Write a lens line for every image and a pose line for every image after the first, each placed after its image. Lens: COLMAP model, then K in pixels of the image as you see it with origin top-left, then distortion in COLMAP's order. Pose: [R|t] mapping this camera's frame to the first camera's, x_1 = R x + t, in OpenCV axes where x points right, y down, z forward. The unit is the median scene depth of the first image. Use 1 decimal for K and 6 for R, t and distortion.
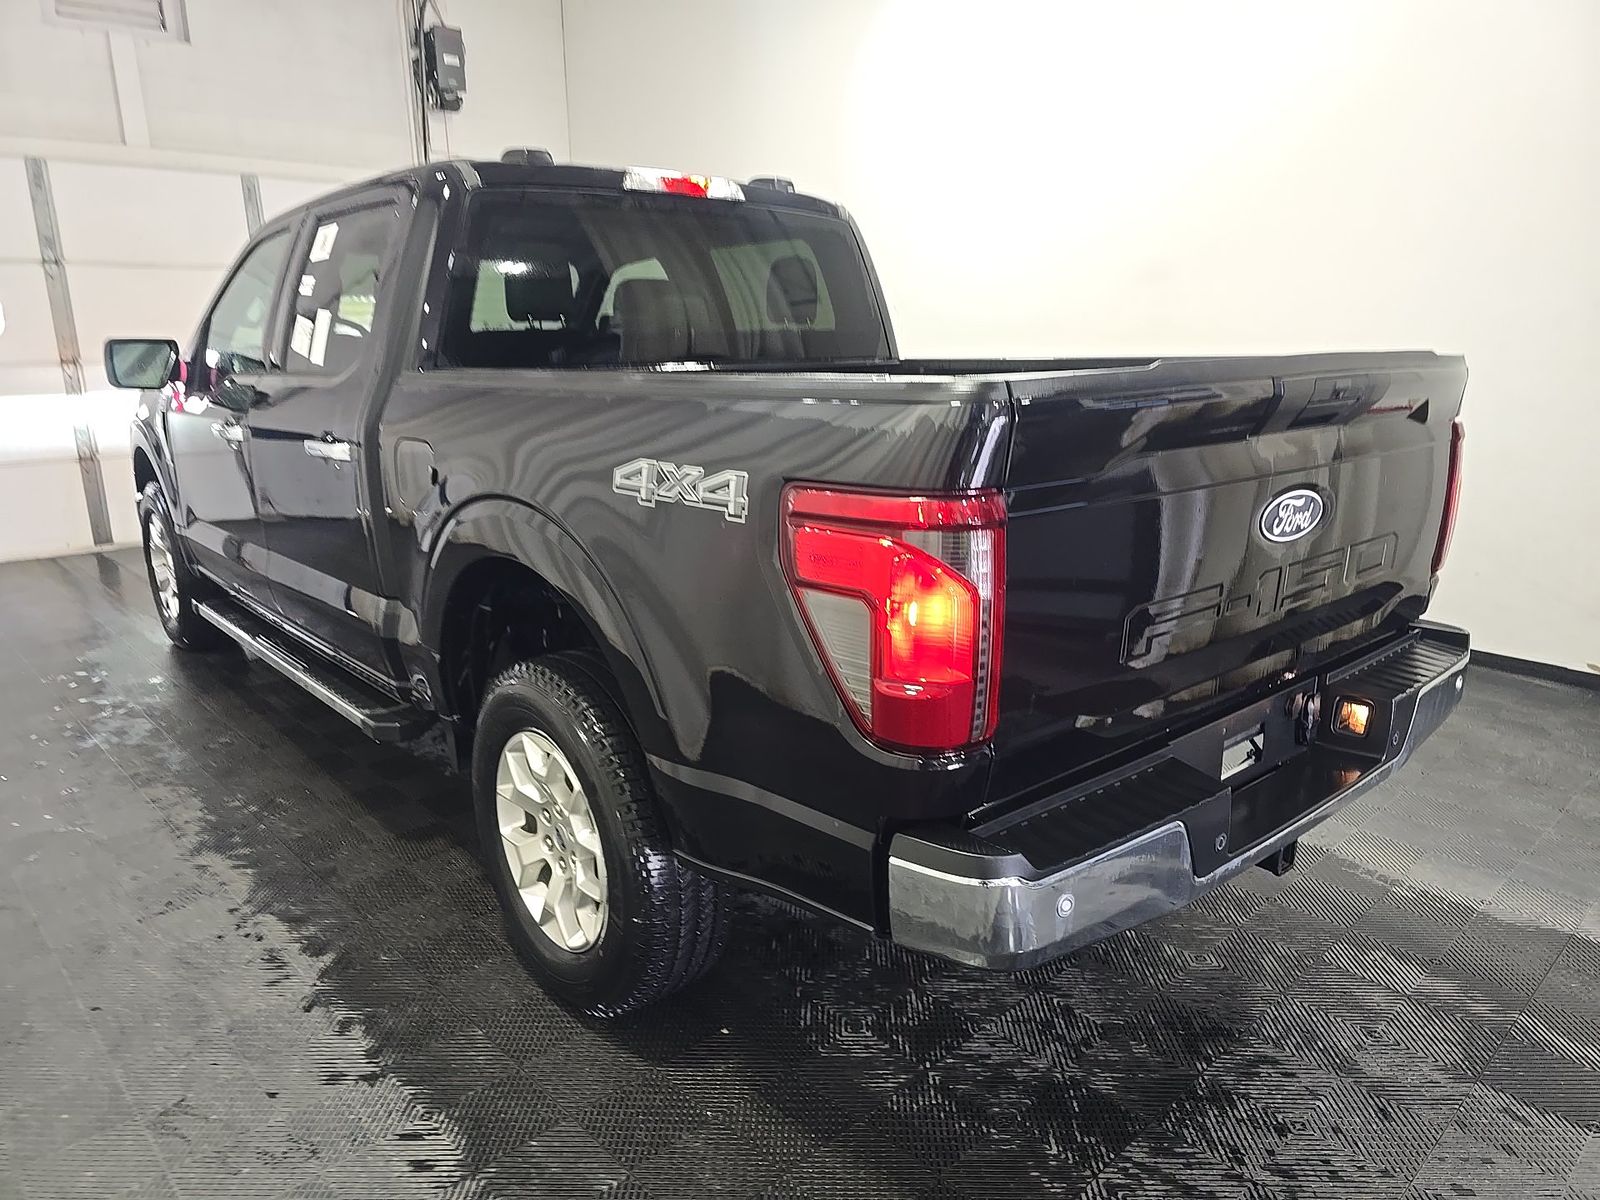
lens RADIAL K [[1077.7, 0, 800.0], [0, 1077.7, 600.0], [0, 0, 1]] dist [0.035953, -0.027388]
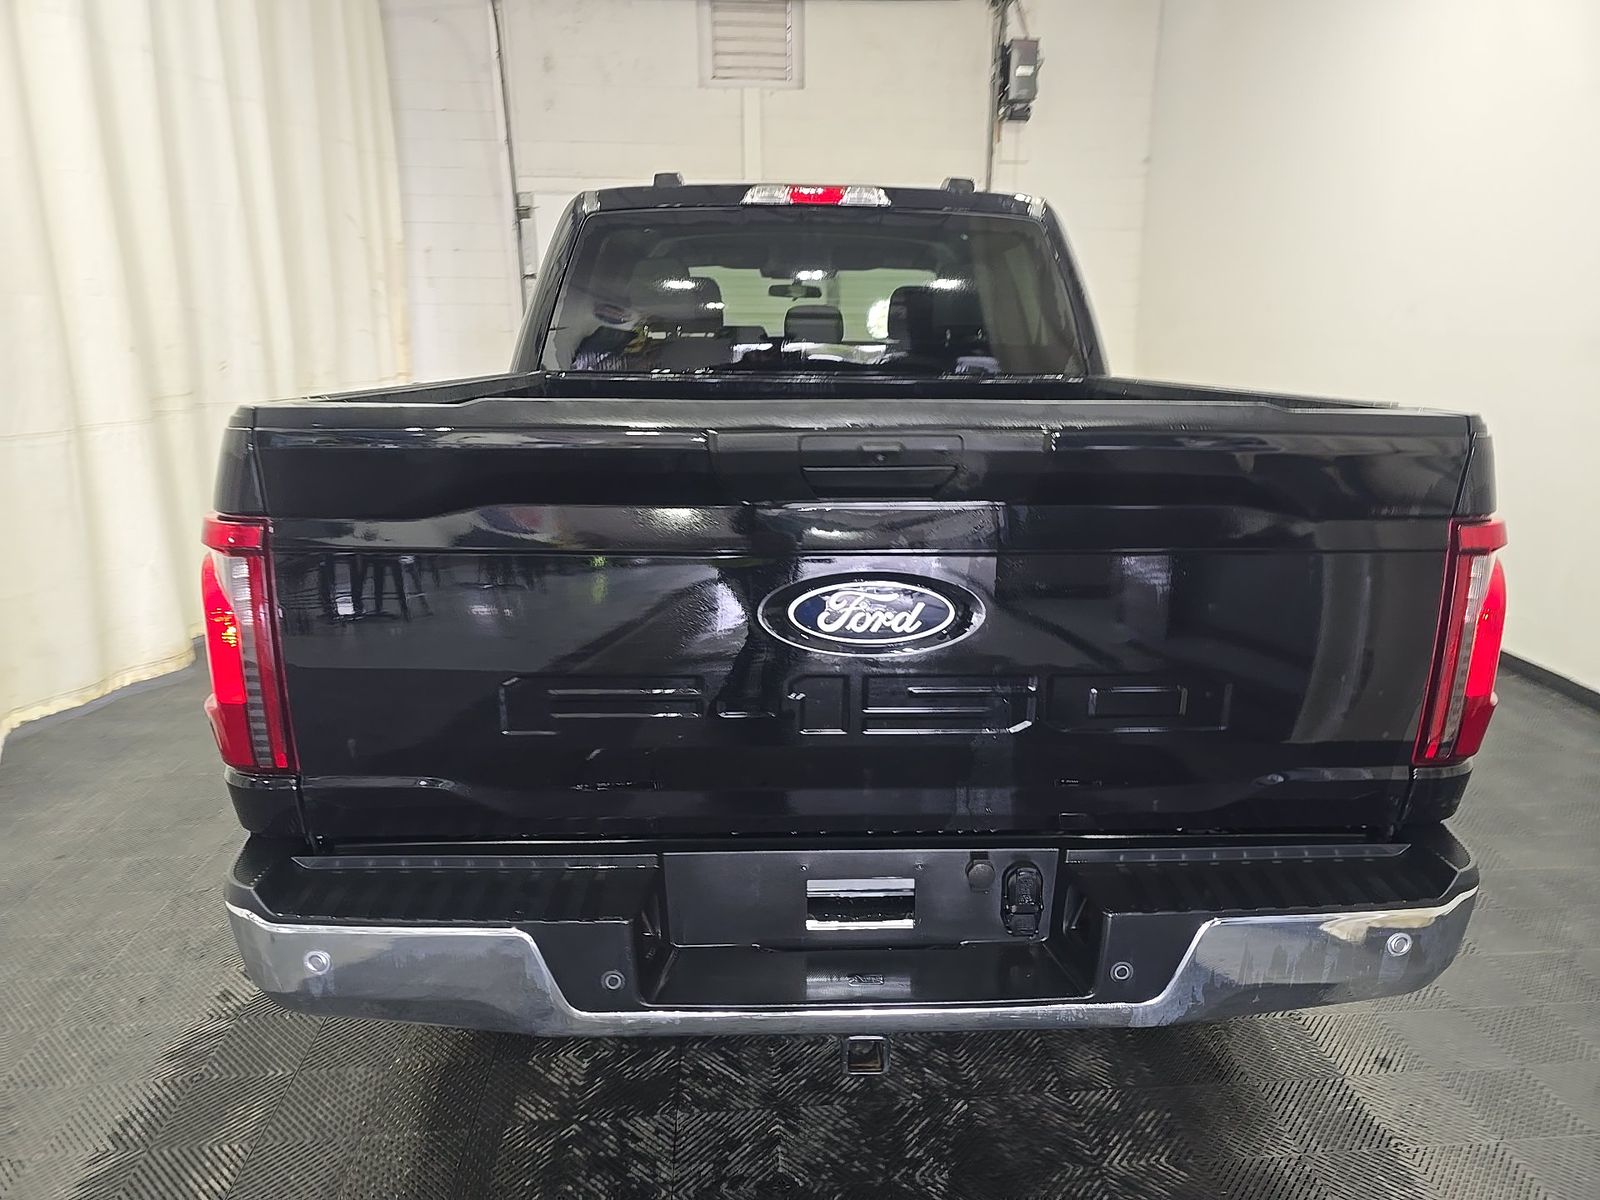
lens RADIAL K [[1061.4, 0, 803.5], [0, 1061.4, 606.3], [0, 0, 1]] dist [0.027721, -0.001152]
pose [[0.780067, 0.170051, -0.602144, 0.242802], [-0.164767, 0.984221, 0.064500, -0.034326], [0.603611, 0.048899, 0.795778, 0.109989]]
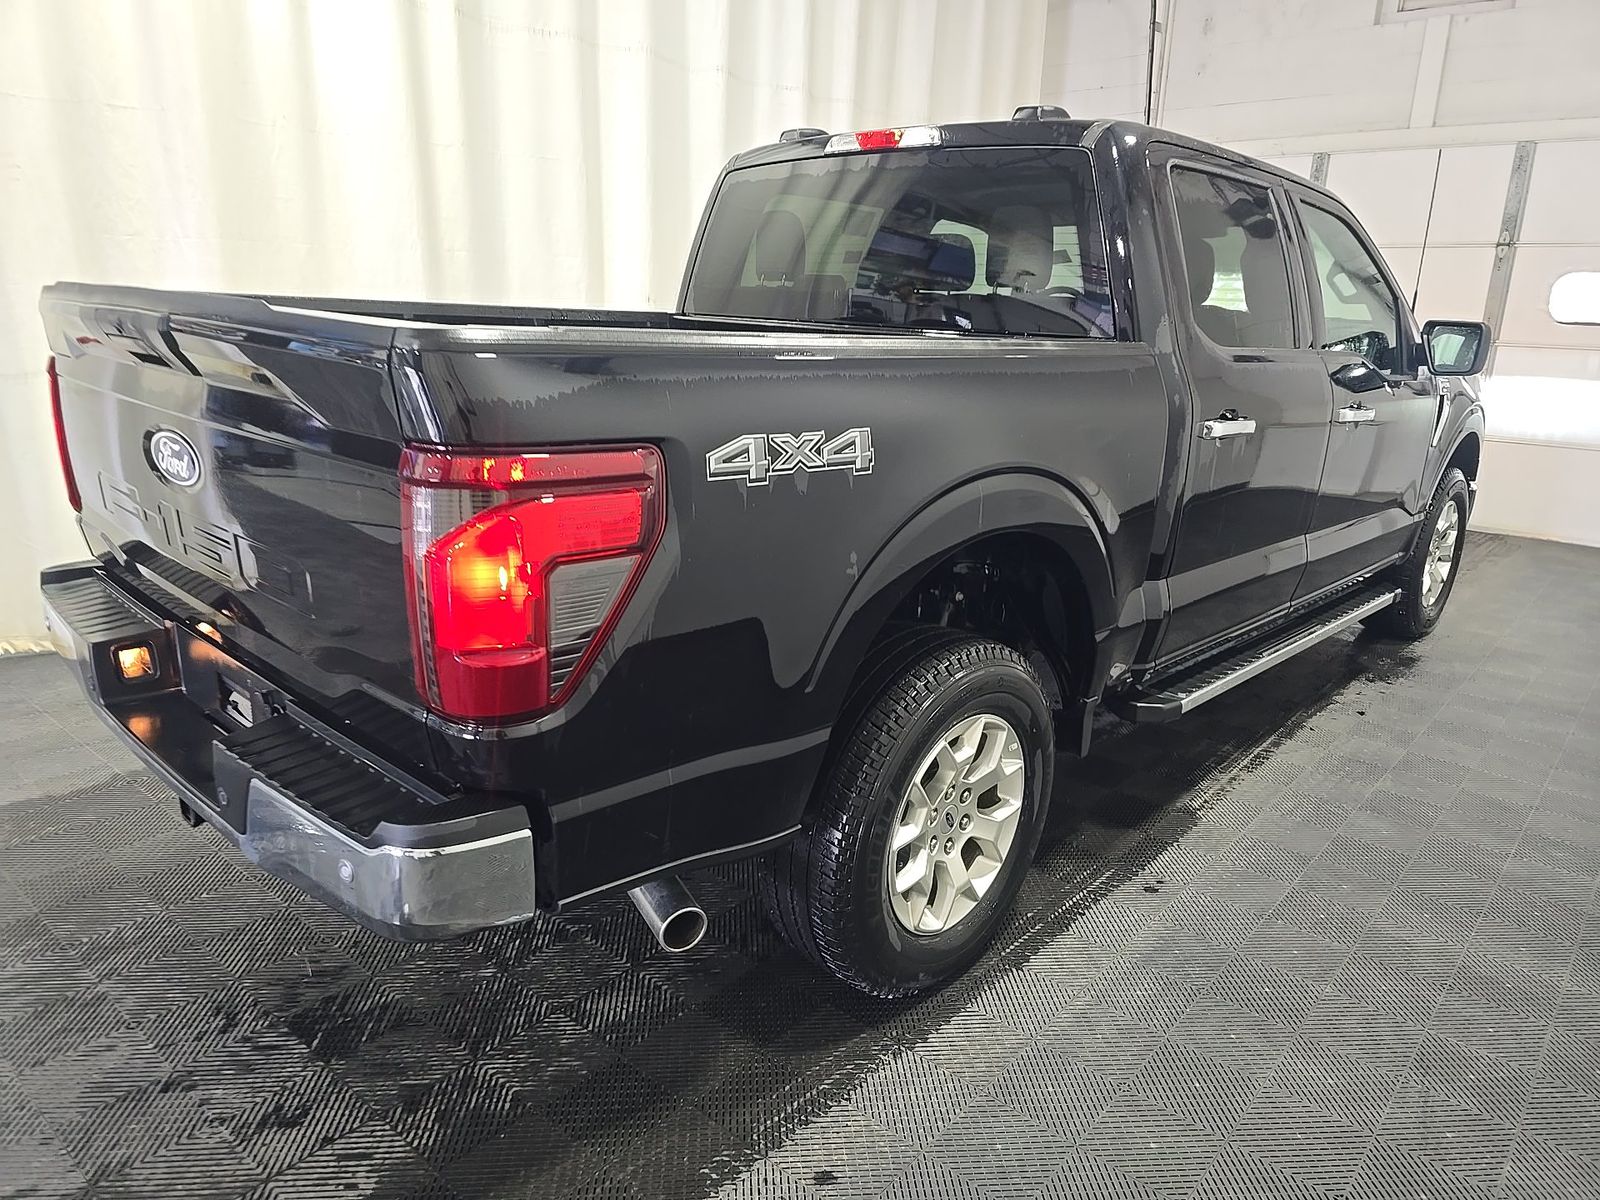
lens RADIAL K [[1077.7, 0, 800.0], [0, 1077.7, 600.0], [0, 0, 1]] dist [0.035953, -0.027388]
pose [[0.087143, 0.277758, -0.956691, 0.428754], [-0.283329, 0.927595, 0.243502, -0.102344], [0.955056, 0.249838, 0.159530, 0.416738]]
